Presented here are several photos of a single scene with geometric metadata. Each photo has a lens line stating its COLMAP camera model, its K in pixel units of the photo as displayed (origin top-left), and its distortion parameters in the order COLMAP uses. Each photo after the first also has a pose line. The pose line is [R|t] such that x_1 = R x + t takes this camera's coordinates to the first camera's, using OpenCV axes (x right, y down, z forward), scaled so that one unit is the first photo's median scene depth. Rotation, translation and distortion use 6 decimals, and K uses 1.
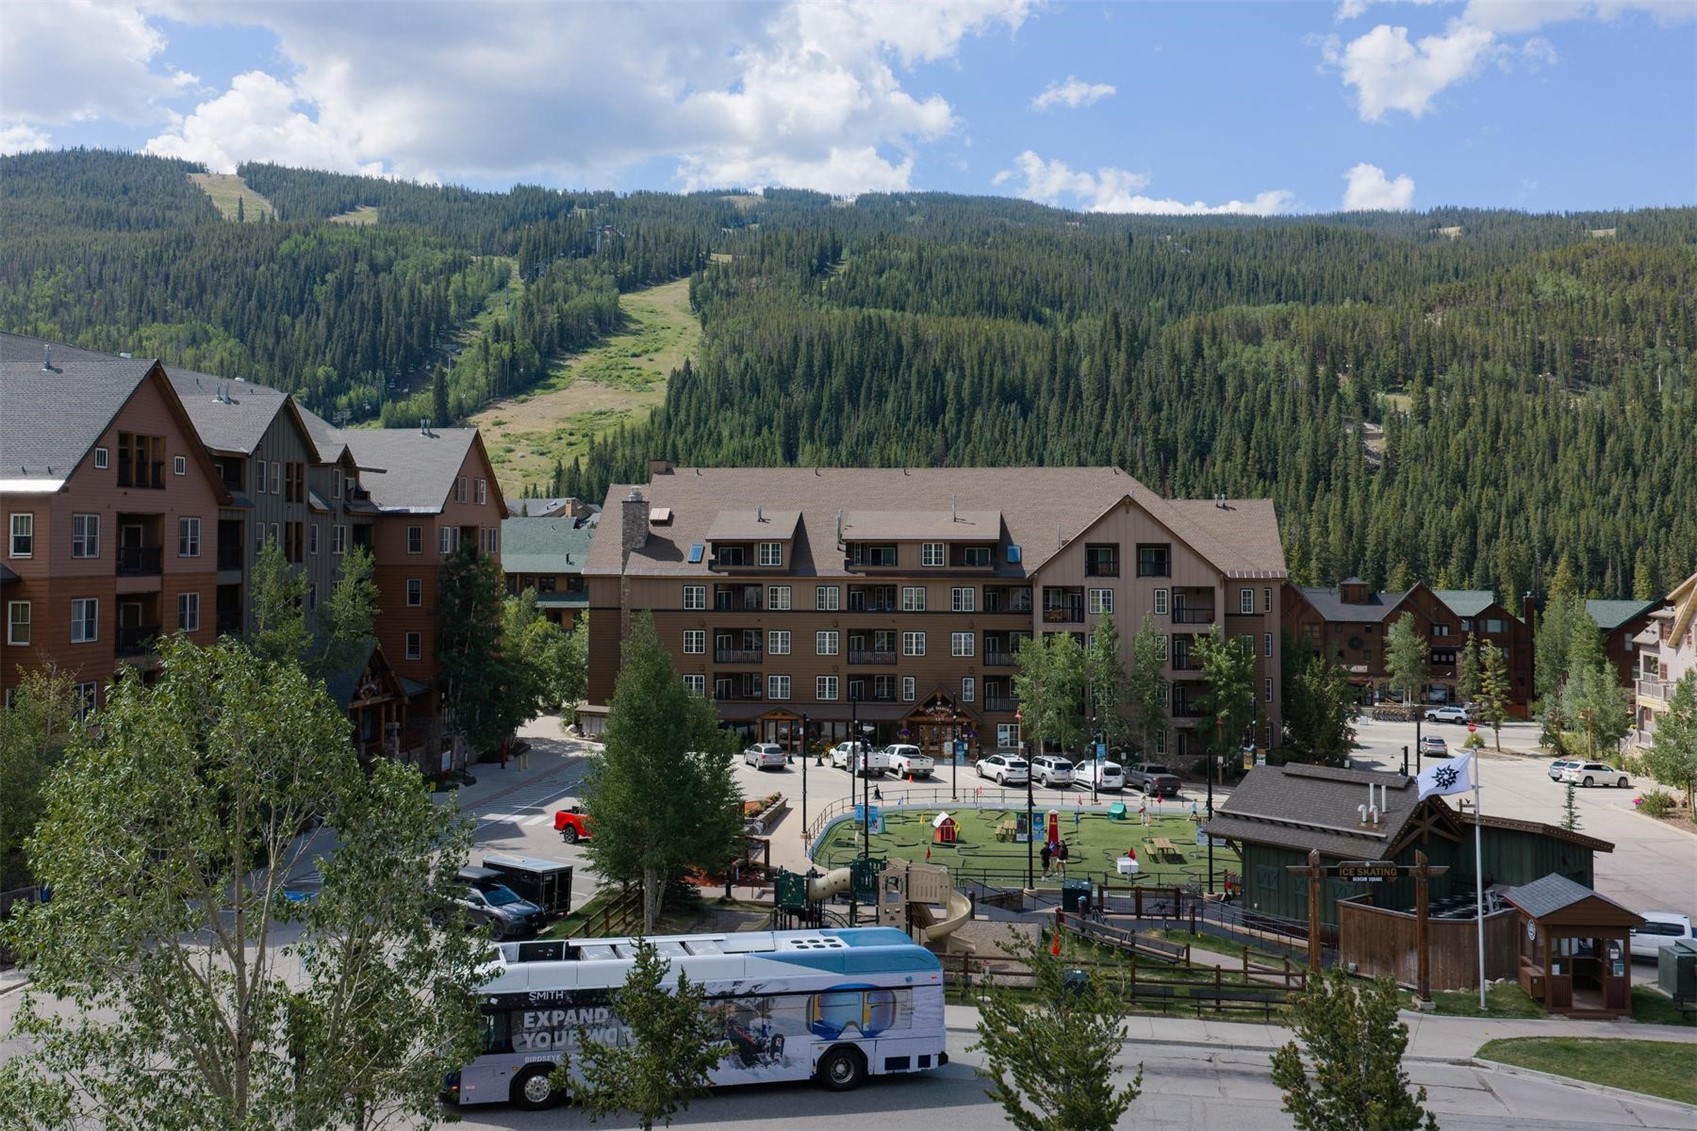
lens RADIAL K [[1658.9, 0, 854.8], [0, 1658.9, 470.6], [0, 0, 1]] dist [0.007768, 0.000000]
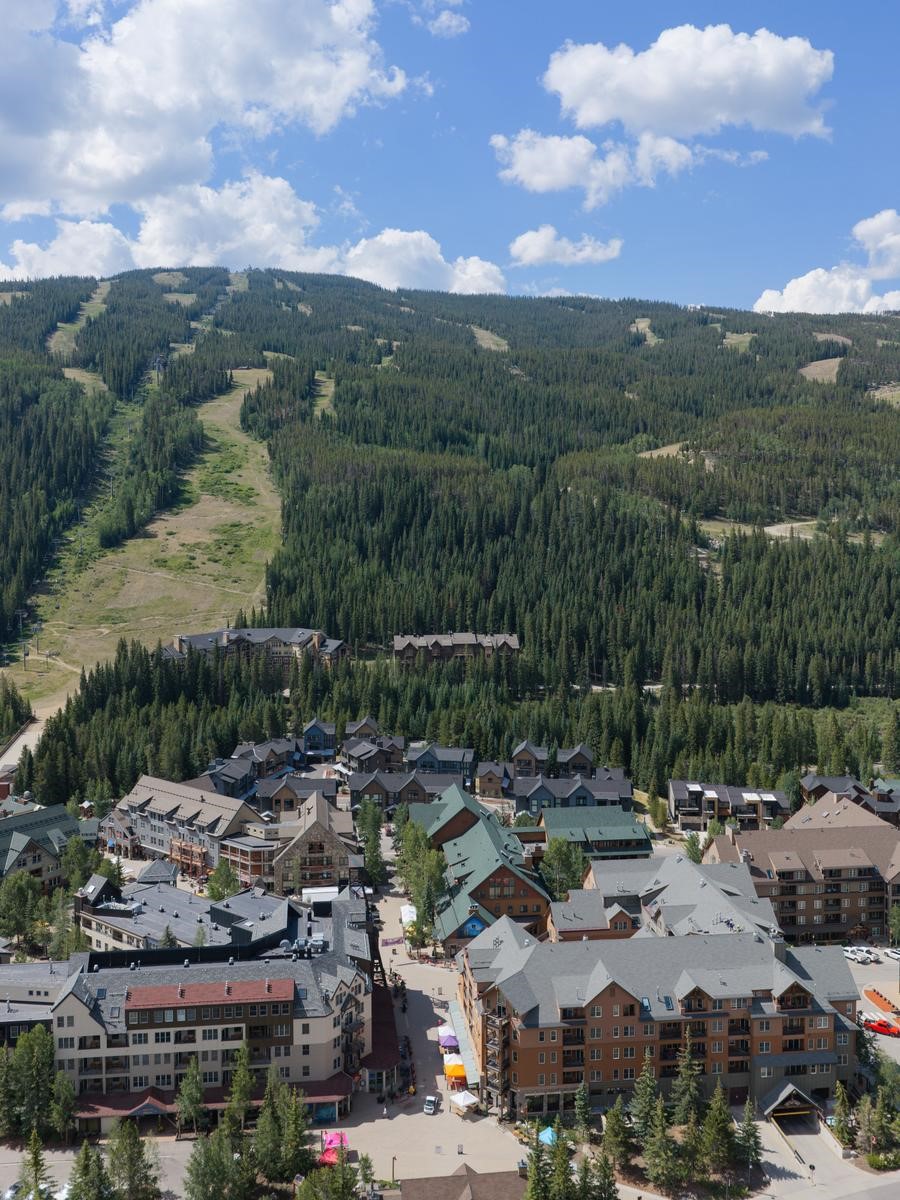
lens RADIAL K [[1143.9, 0, 460.1], [0, 1143.9, 527.3], [0, 0, 1]] dist [0.002155, 0.000000]
pose [[0.973934, -0.012167, 0.226505, -0.251883], [-0.007042, 0.996457, 0.083803, -0.168571], [-0.226722, -0.083213, 0.970398, -0.176218]]
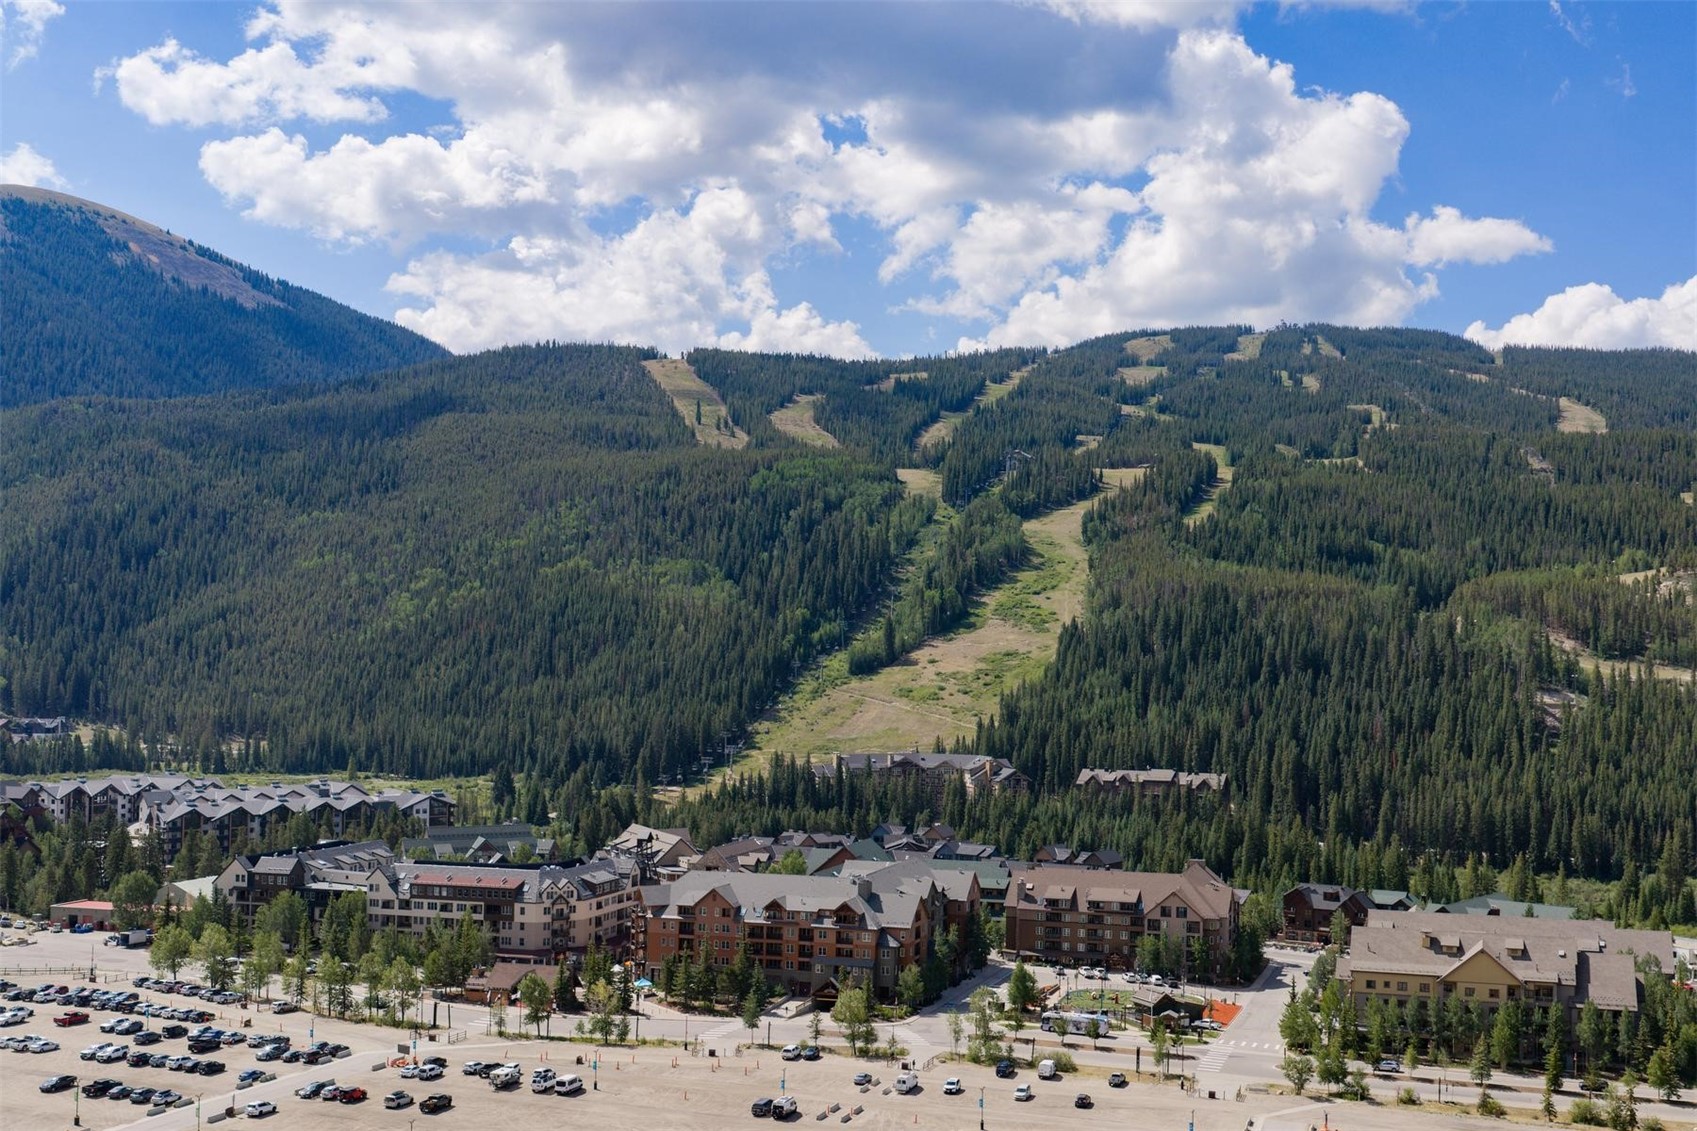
lens RADIAL K [[1815.7, 0, 1081.4], [0, 1815.7, 641.0], [0, 0, 1]] dist [0.010606, 0.000000]
pose [[0.993766, 0.016710, -0.110230, 0.082538], [-0.012287, 0.999096, 0.040688, -0.137443], [0.110810, -0.039080, 0.993073, -0.558512]]
